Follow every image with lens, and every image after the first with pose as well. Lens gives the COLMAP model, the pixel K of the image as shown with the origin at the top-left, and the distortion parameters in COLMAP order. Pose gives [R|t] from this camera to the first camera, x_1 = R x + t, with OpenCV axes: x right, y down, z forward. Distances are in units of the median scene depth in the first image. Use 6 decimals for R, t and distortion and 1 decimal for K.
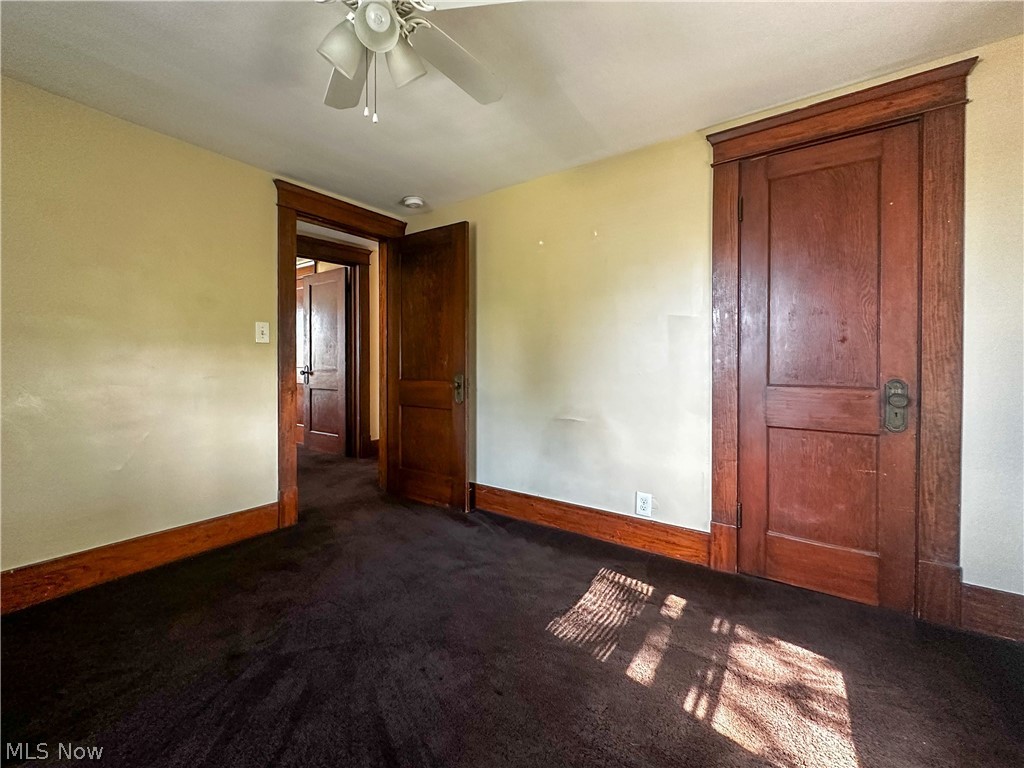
lens RADIAL K [[435.0, 0, 510.2], [0, 435.0, 370.9], [0, 0, 1]] dist [-0.000251, 0.000163]
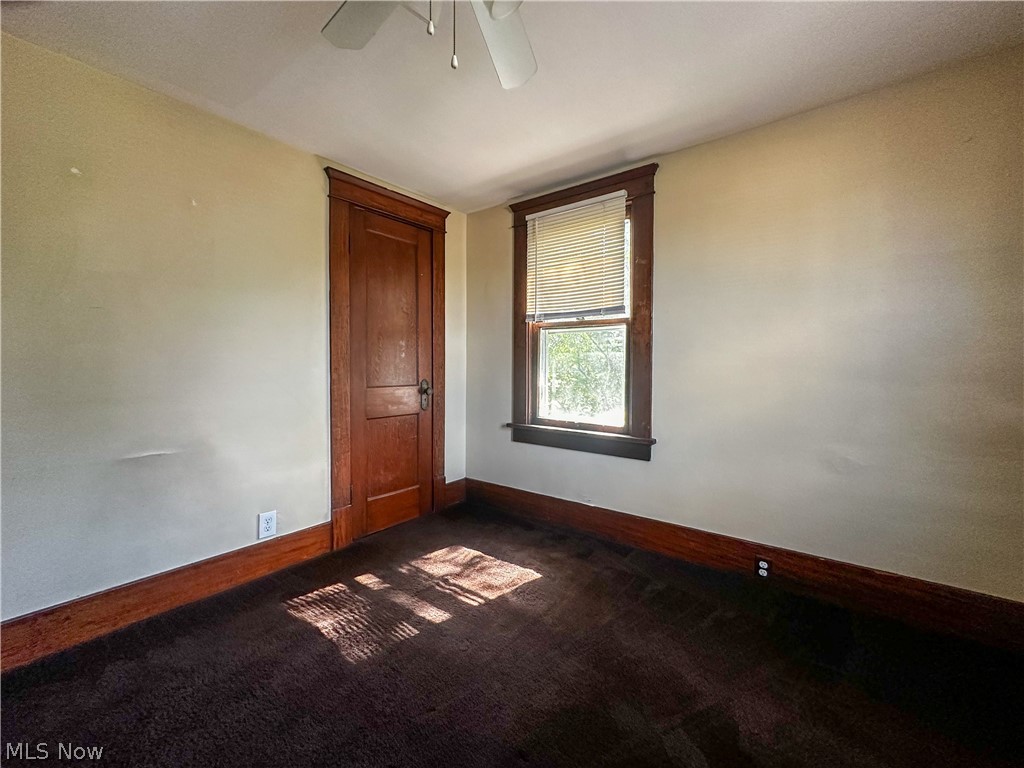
lens RADIAL K [[415.1, 0, 515.7], [0, 415.1, 374.1], [0, 0, 1]] dist [0.001484, 0.000121]
pose [[0.044141, -0.027935, 0.998635, -0.653140], [0.011829, 0.999554, 0.027438, -0.036162], [-0.998955, 0.010602, 0.044452, 0.519746]]
